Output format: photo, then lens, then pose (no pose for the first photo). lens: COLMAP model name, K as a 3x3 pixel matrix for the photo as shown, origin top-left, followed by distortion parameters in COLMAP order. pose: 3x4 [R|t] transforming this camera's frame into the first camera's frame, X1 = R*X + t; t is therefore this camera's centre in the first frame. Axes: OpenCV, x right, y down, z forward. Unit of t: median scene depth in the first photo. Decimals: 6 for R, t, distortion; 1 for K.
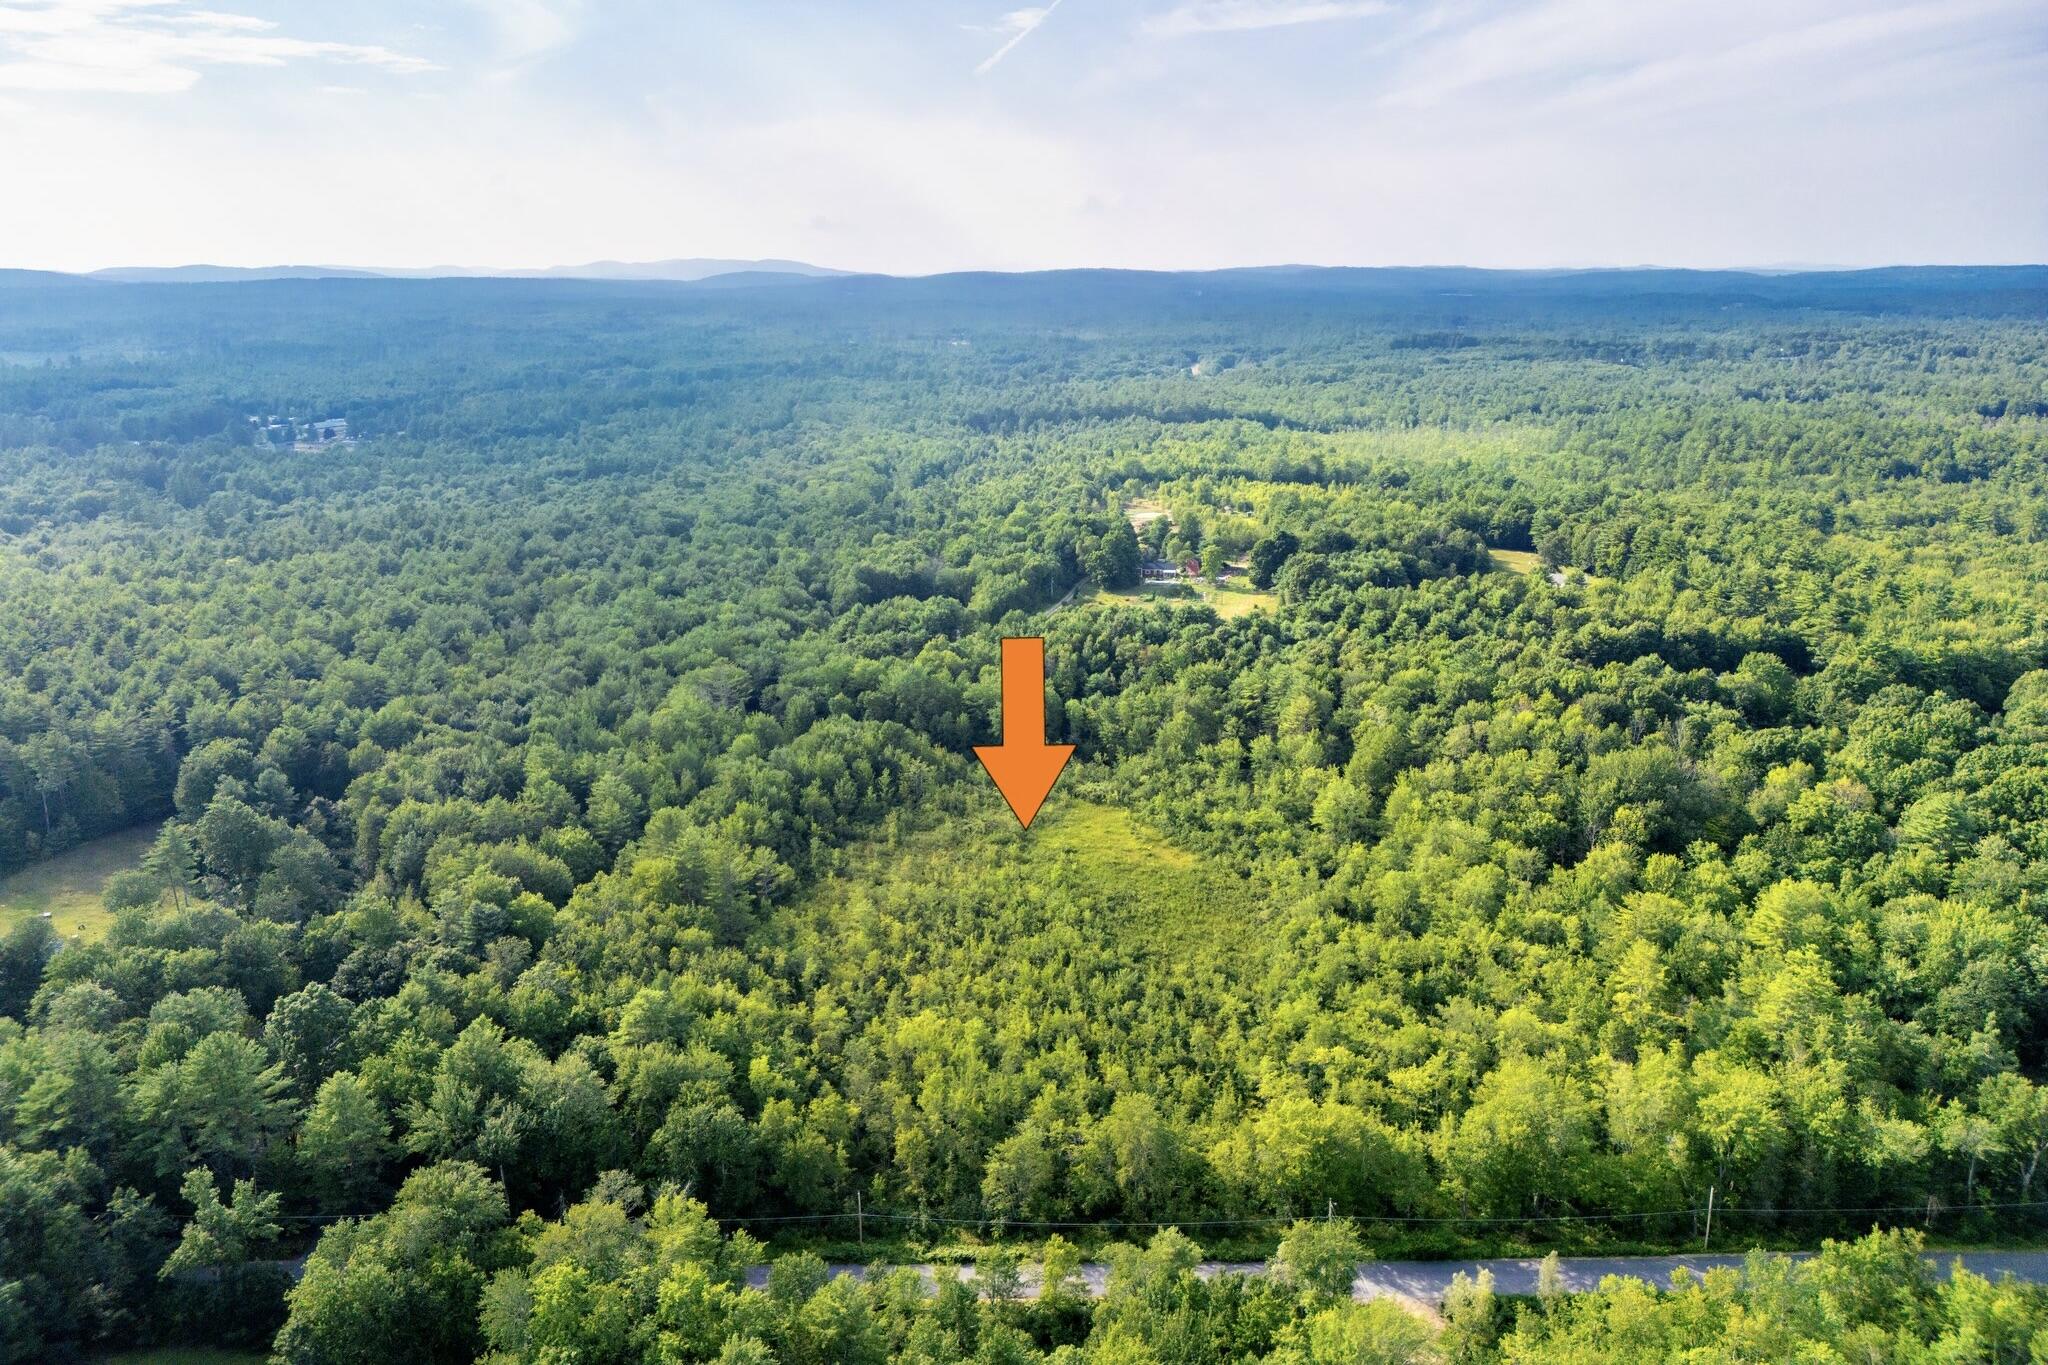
lens RADIAL K [[1433.3, 0, 1085.0], [0, 1433.3, 682.8], [0, 0, 1]] dist [0.019182, -0.001201]
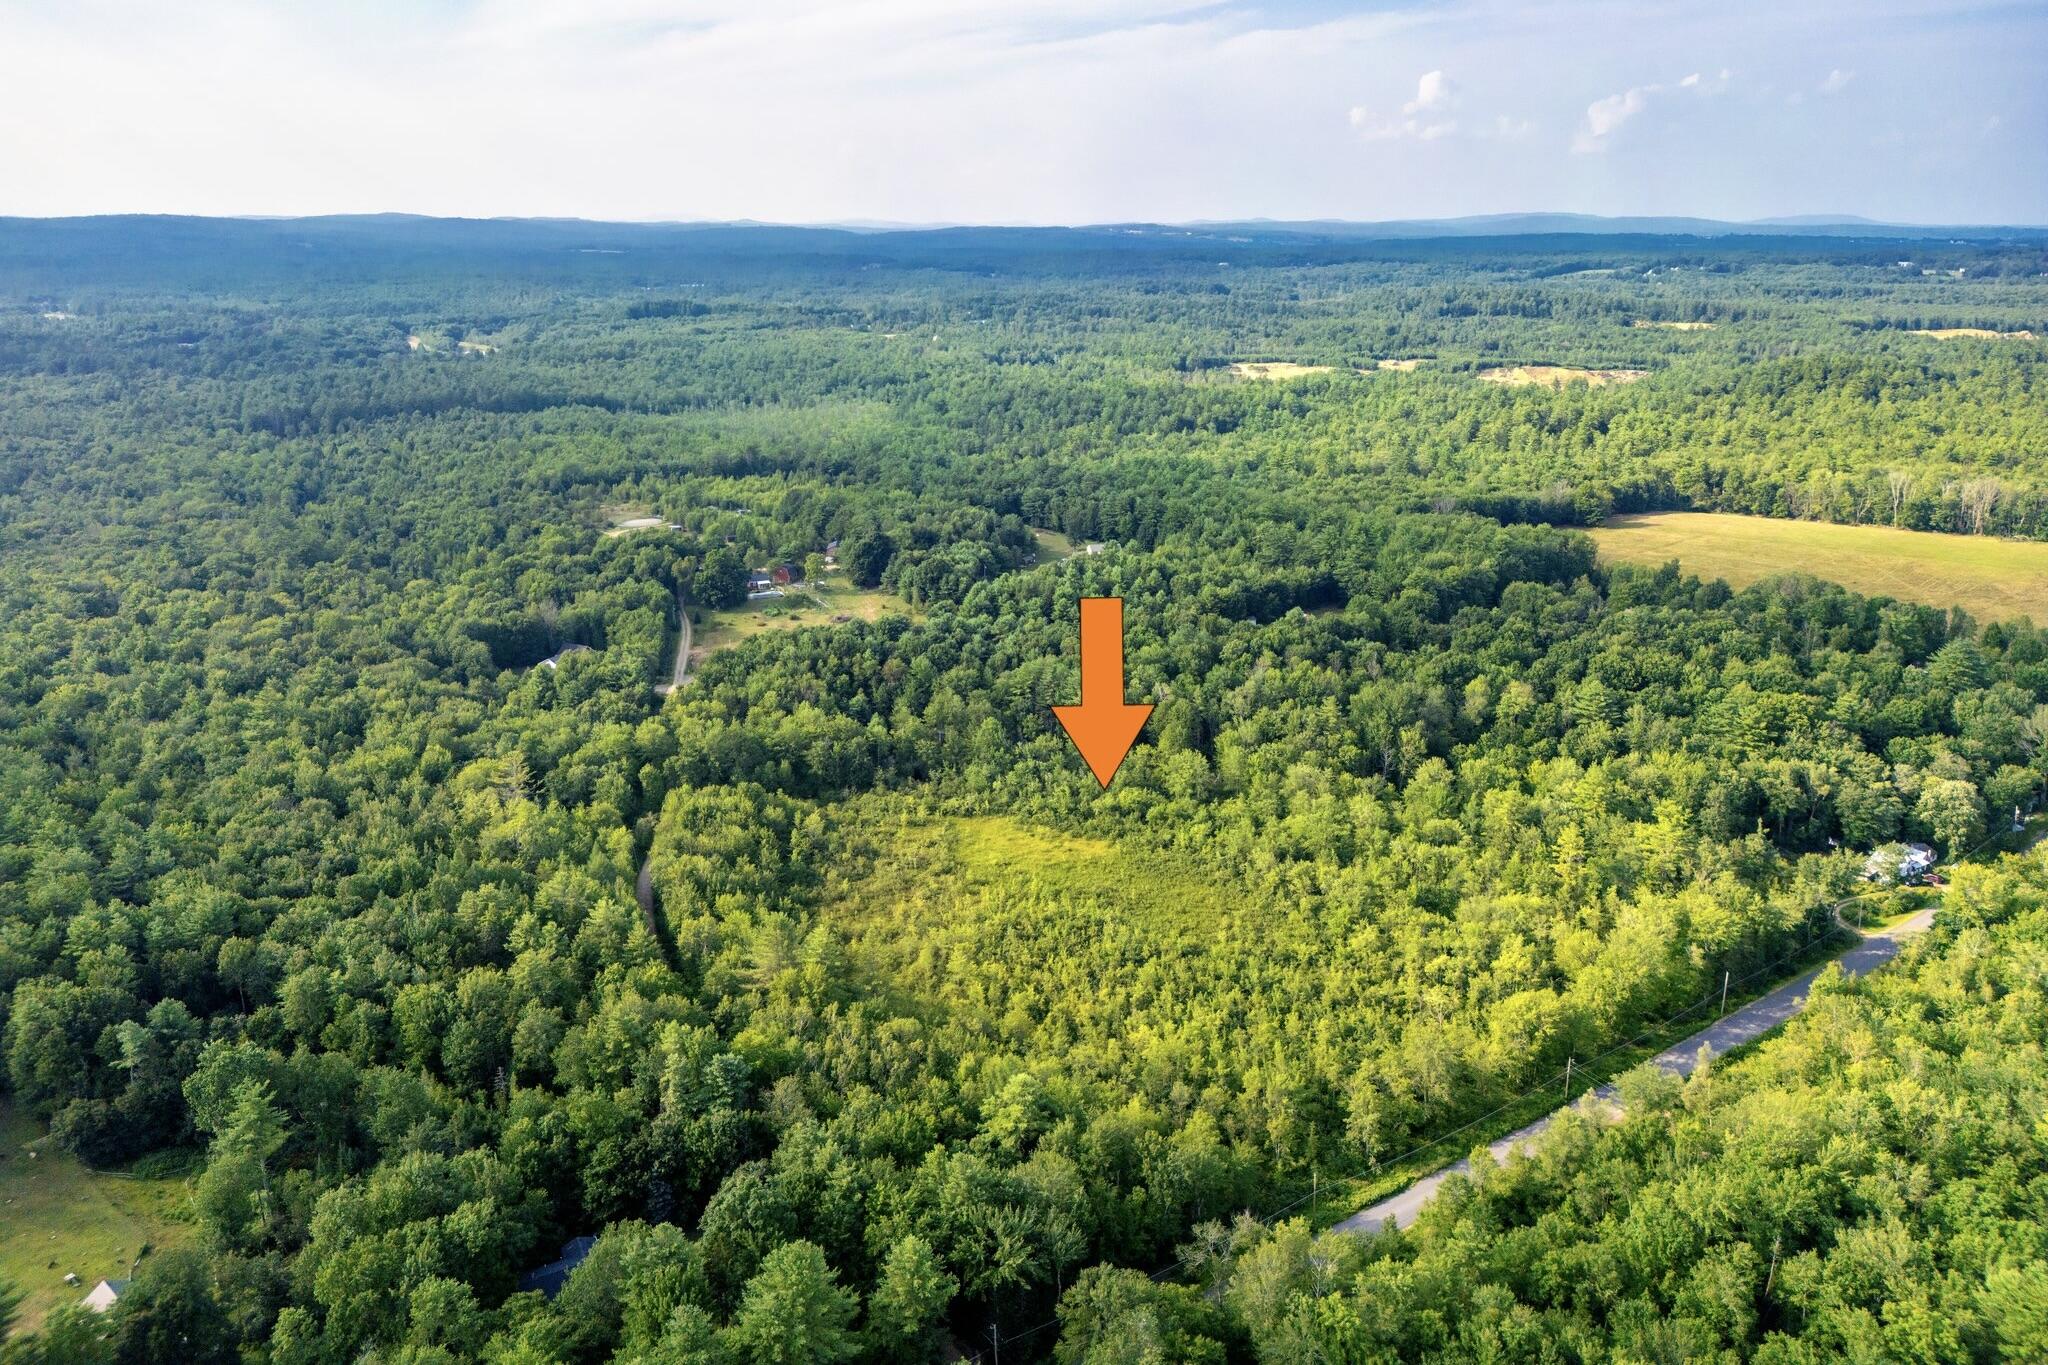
lens RADIAL K [[1433.3, 0, 1085.0], [0, 1433.3, 682.8], [0, 0, 1]] dist [0.019182, -0.001201]
pose [[0.824728, -0.156028, 0.543580, -0.375913], [0.138618, 0.987639, 0.073176, -0.060676], [-0.548278, 0.014999, 0.836162, 0.062812]]
